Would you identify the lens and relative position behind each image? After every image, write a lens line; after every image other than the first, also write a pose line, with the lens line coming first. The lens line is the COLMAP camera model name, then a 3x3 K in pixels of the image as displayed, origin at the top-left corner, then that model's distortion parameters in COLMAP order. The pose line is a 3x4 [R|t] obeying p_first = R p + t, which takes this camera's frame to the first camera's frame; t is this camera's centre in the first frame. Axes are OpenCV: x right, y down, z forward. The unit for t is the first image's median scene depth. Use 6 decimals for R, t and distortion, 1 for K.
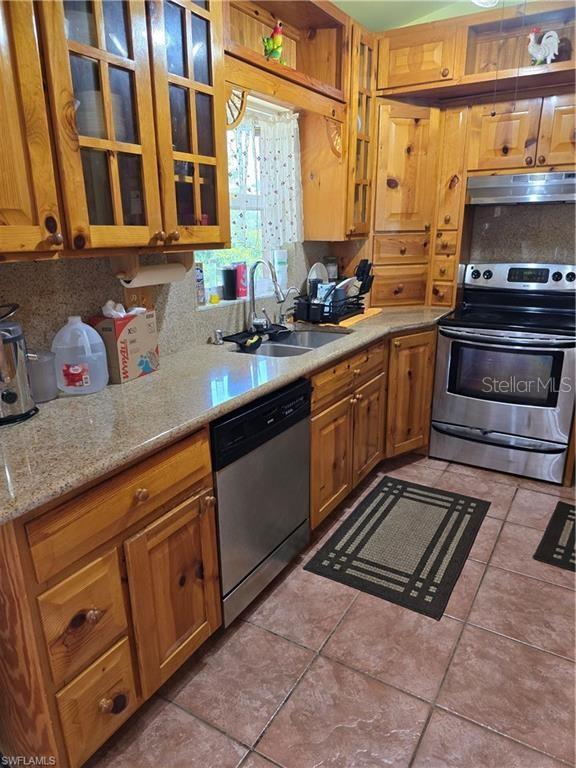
lens RADIAL K [[521.1, 0, 290.9], [0, 521.1, 385.3], [0, 0, 1]] dist [0.052184, -0.048945]
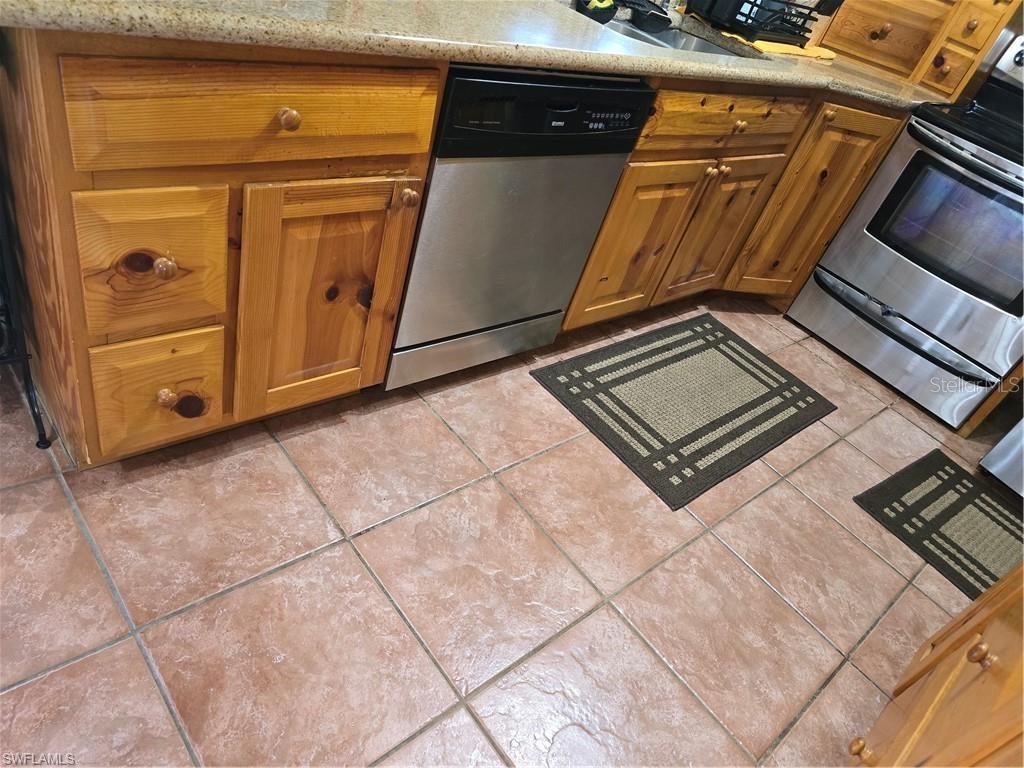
lens RADIAL K [[694.8, 0, 515.6], [0, 694.8, 381.3], [0, 0, 1]] dist [0.052184, -0.048945]
pose [[0.910199, 0.408603, -0.067690, 0.058942], [-0.366645, 0.870934, 0.327178, 0.053519], [0.192640, -0.272979, 0.942535, 0.103654]]
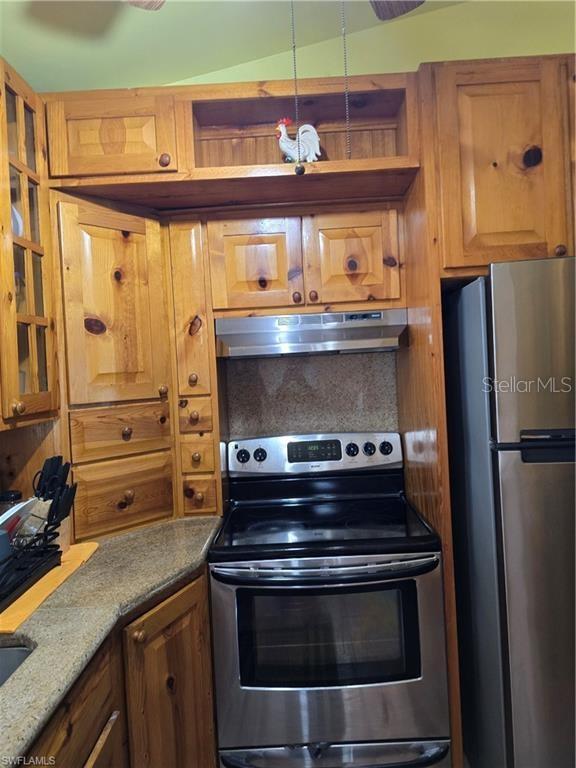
lens RADIAL K [[521.1, 0, 296.3], [0, 521.1, 376.8], [0, 0, 1]] dist [0.052184, -0.048945]
pose [[0.859376, -0.042018, 0.509614, 0.094639], [0.191867, 0.950297, -0.245199, -0.159418], [-0.473982, 0.308496, 0.824725, 0.475333]]
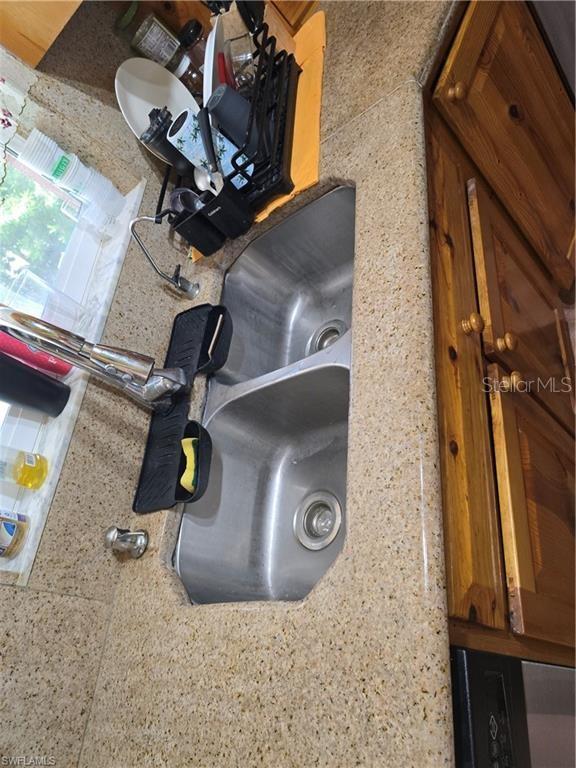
lens RADIAL K [[521.1, 0, 280.5], [0, 521.1, 385.4], [0, 0, 1]] dist [0.052184, -0.048945]
pose [[0.680313, -0.664412, -0.309404, 0.107634], [0.727748, 0.562297, 0.392689, -0.191983], [-0.086930, -0.492320, 0.866063, 0.627633]]
